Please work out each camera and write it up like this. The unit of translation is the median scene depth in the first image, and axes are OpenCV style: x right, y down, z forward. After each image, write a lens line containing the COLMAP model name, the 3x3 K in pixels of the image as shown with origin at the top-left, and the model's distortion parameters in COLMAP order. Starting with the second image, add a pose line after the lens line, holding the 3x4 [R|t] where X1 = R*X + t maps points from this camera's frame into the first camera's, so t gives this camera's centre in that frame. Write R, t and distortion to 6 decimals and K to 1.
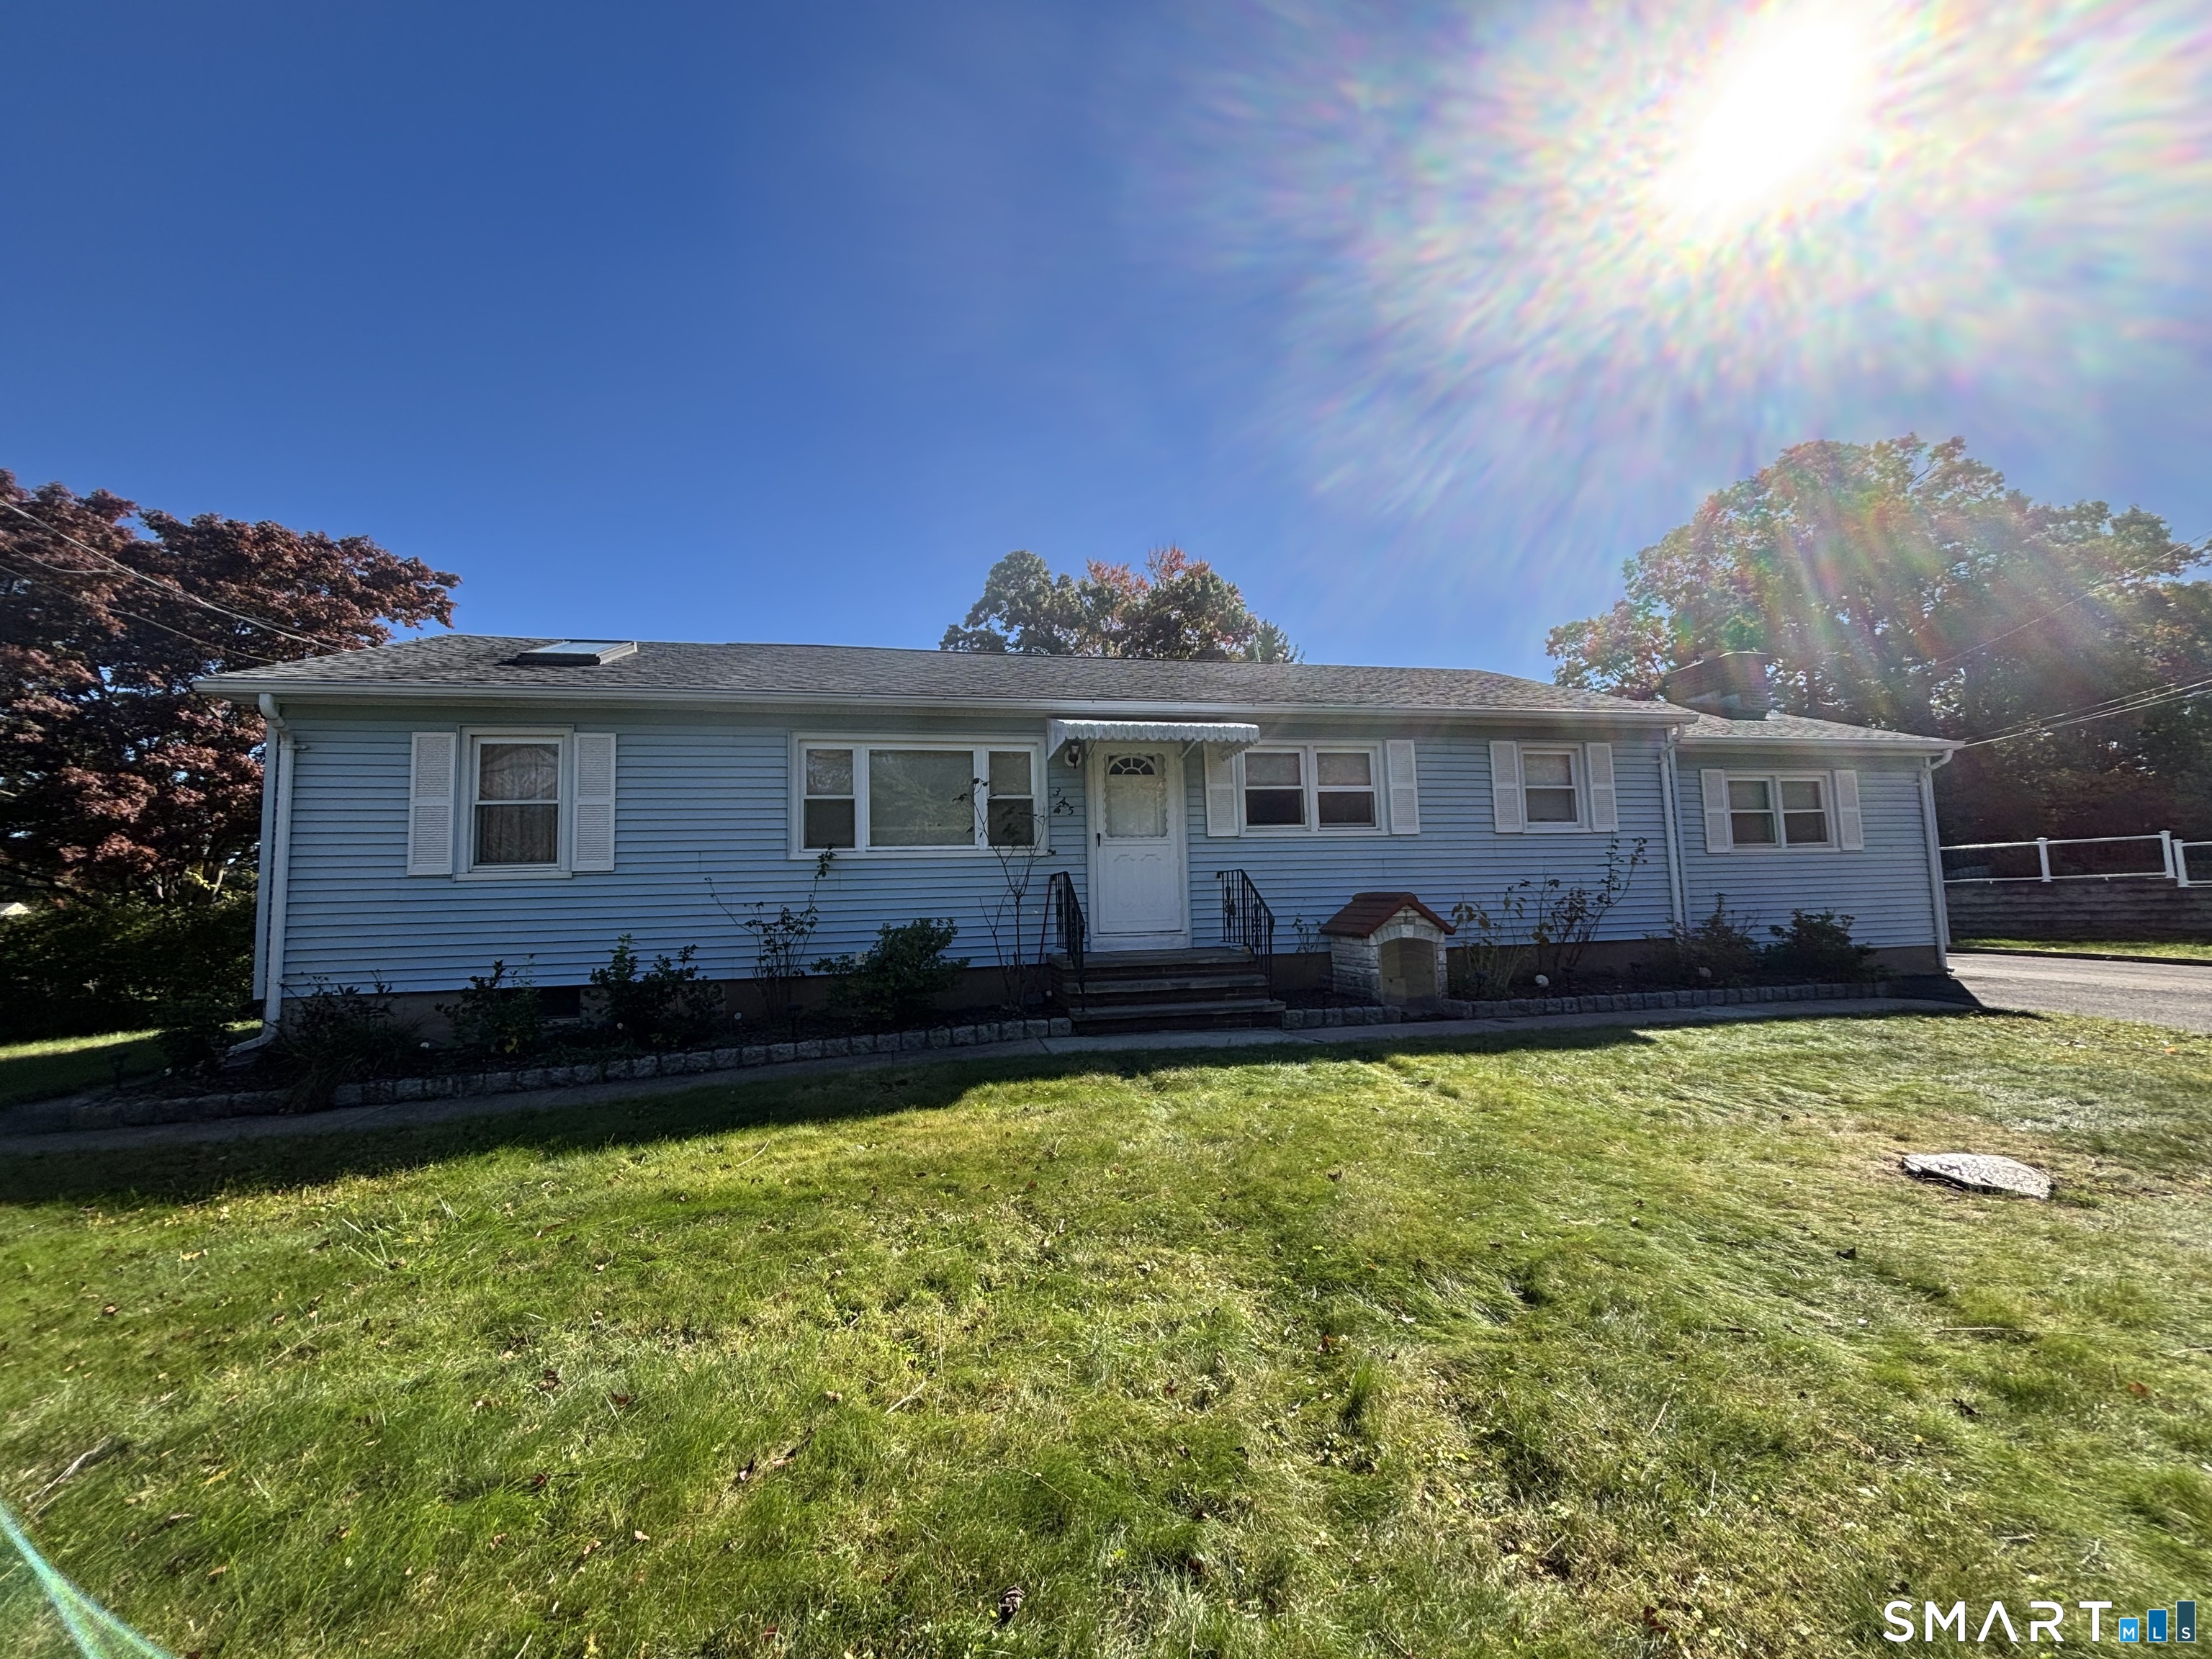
lens RADIAL K [[889.3, 0, 1097.0], [0, 889.3, 831.0], [0, 0, 1]] dist [0.000512, 0.000363]
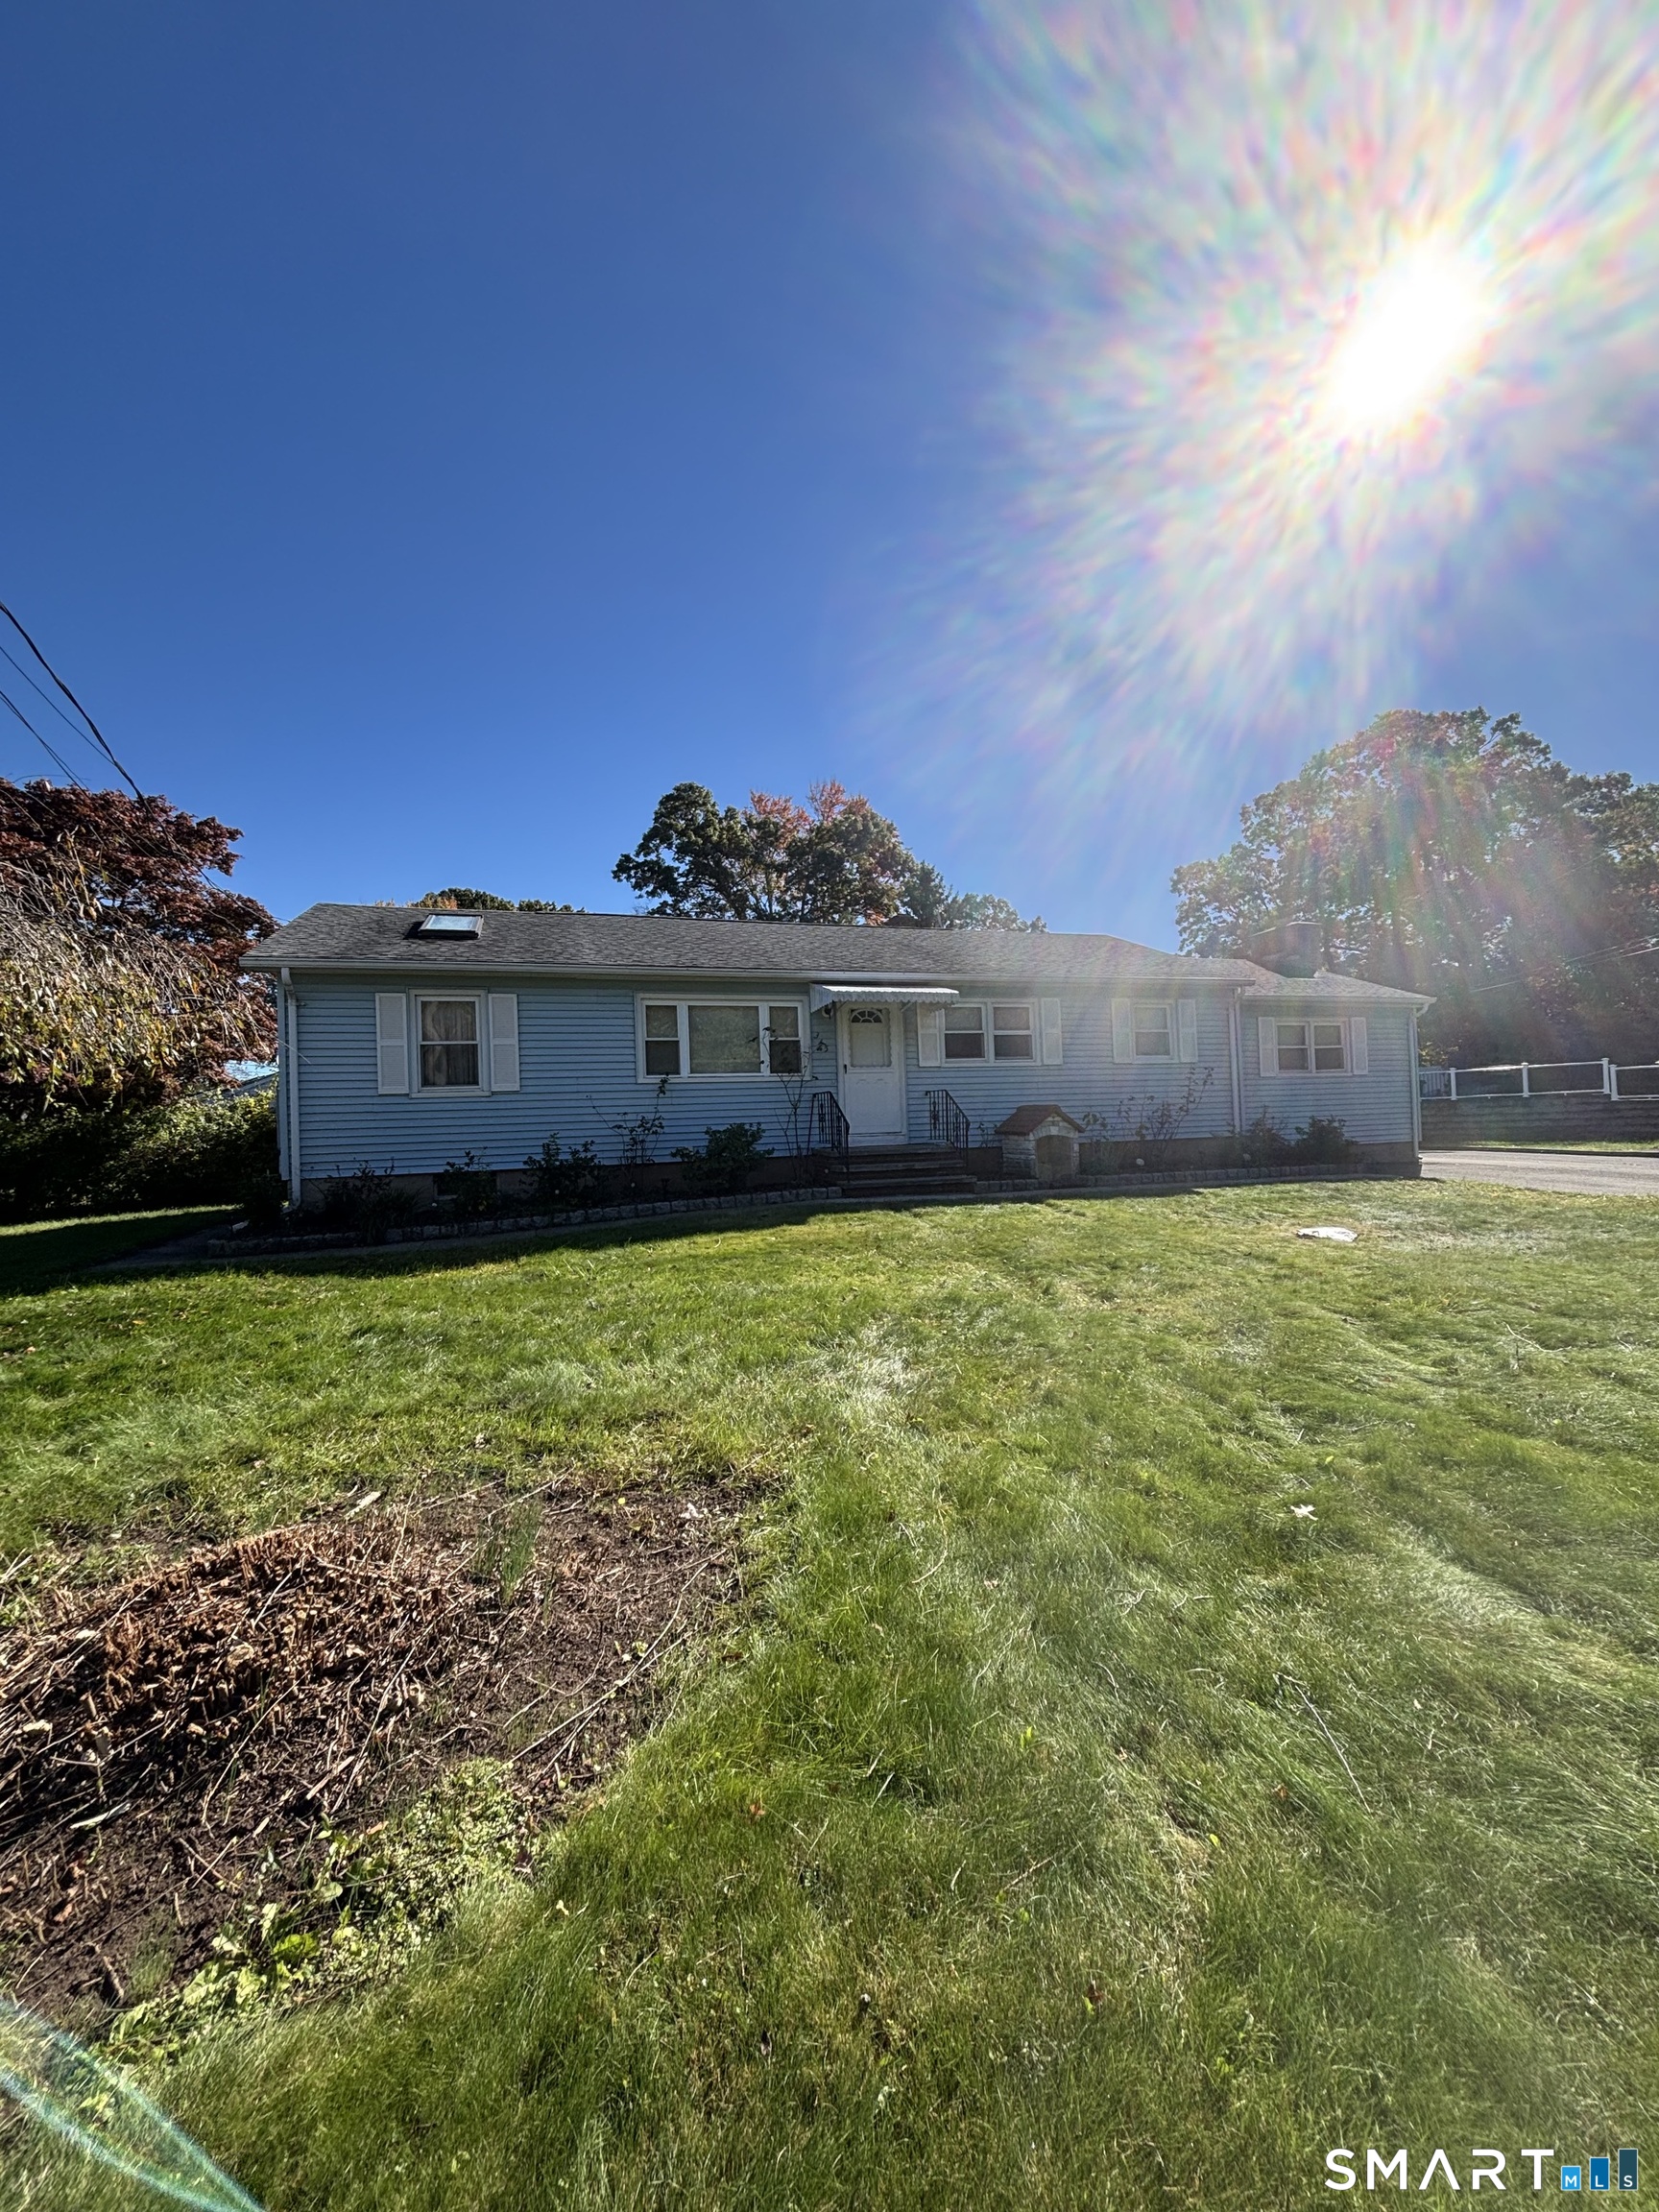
lens RADIAL K [[889.3, 0, 823.7], [0, 889.3, 1105.0], [0, 0, 1]] dist [0.000512, 0.000363]
pose [[0.995463, -0.003510, 0.095081, -0.107606], [-0.002368, 0.998096, 0.061641, -0.012649], [-0.095116, -0.061586, 0.993559, -0.268628]]
